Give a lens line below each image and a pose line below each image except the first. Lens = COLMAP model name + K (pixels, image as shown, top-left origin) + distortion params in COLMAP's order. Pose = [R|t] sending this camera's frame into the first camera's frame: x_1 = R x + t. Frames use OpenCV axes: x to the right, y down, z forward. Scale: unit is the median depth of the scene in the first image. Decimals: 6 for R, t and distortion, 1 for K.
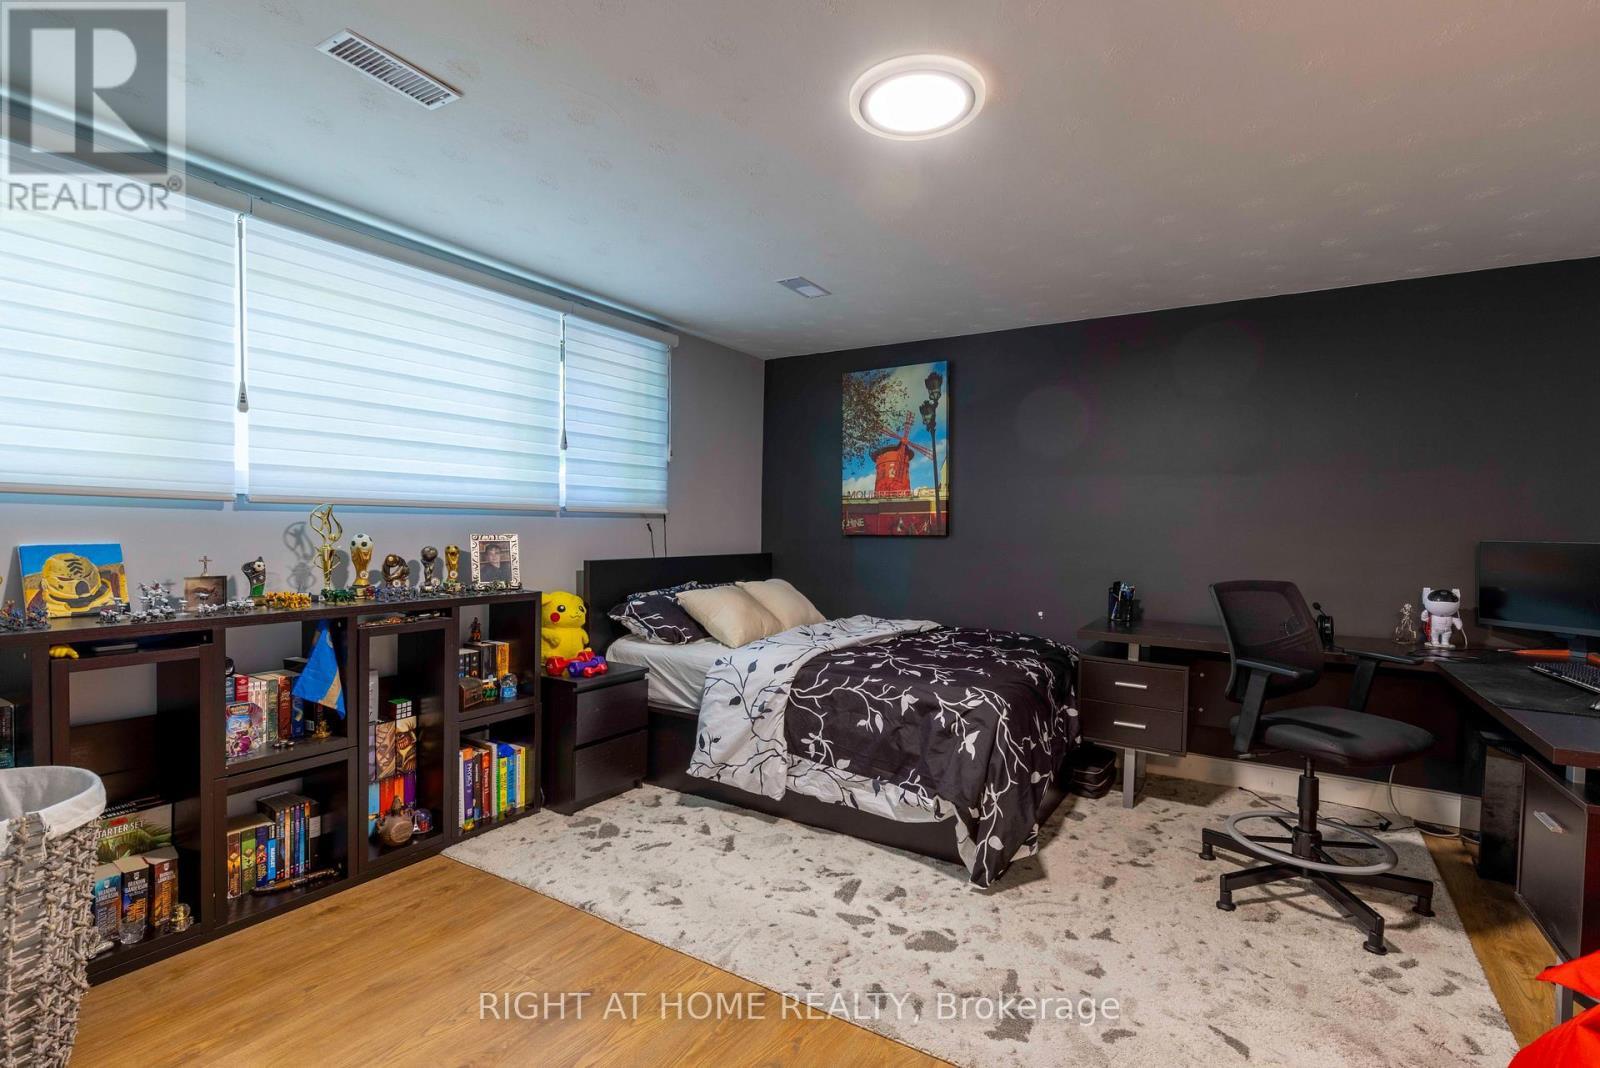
lens RADIAL K [[729.7, 0, 802.5], [0, 729.7, 539.1], [0, 0, 1]] dist [0.004180, 0.001291]
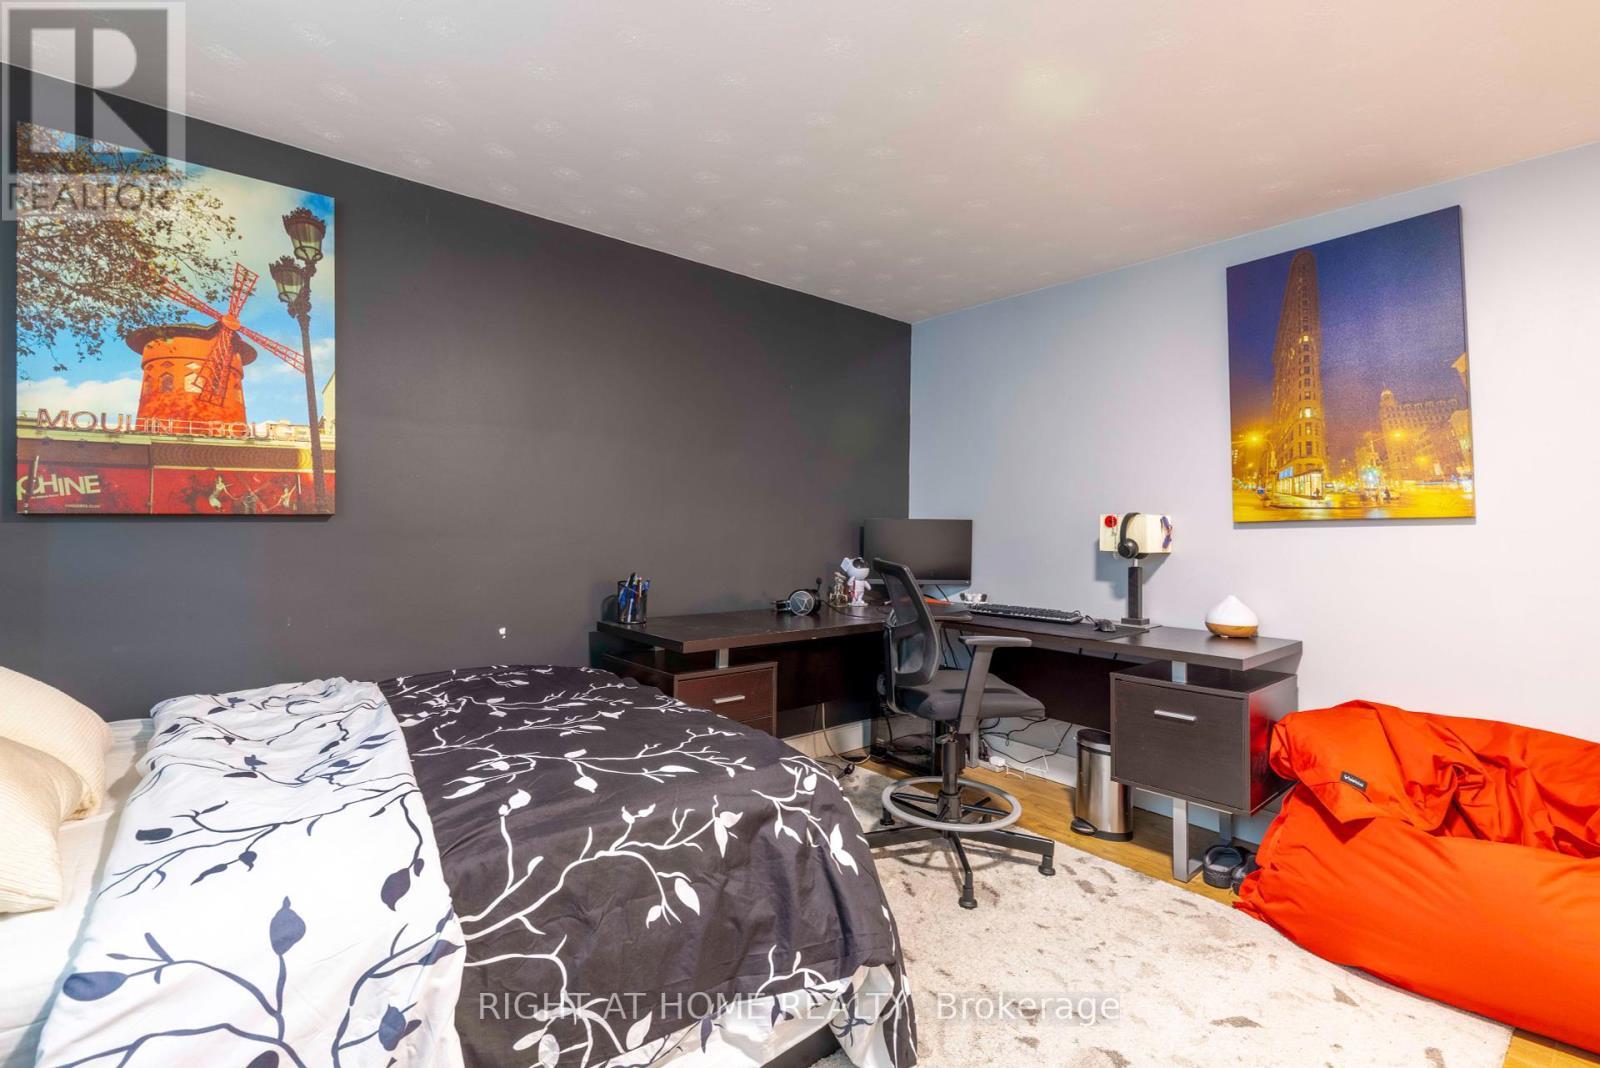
lens RADIAL K [[729.7, 0, 814.7], [0, 729.7, 507.0], [0, 0, 1]] dist [0.004180, 0.001291]
pose [[0.309937, 0.012029, 0.950681, -0.212600], [0.008844, 0.999840, -0.015535, 0.001033], [-0.950716, 0.013223, 0.309781, 0.486135]]
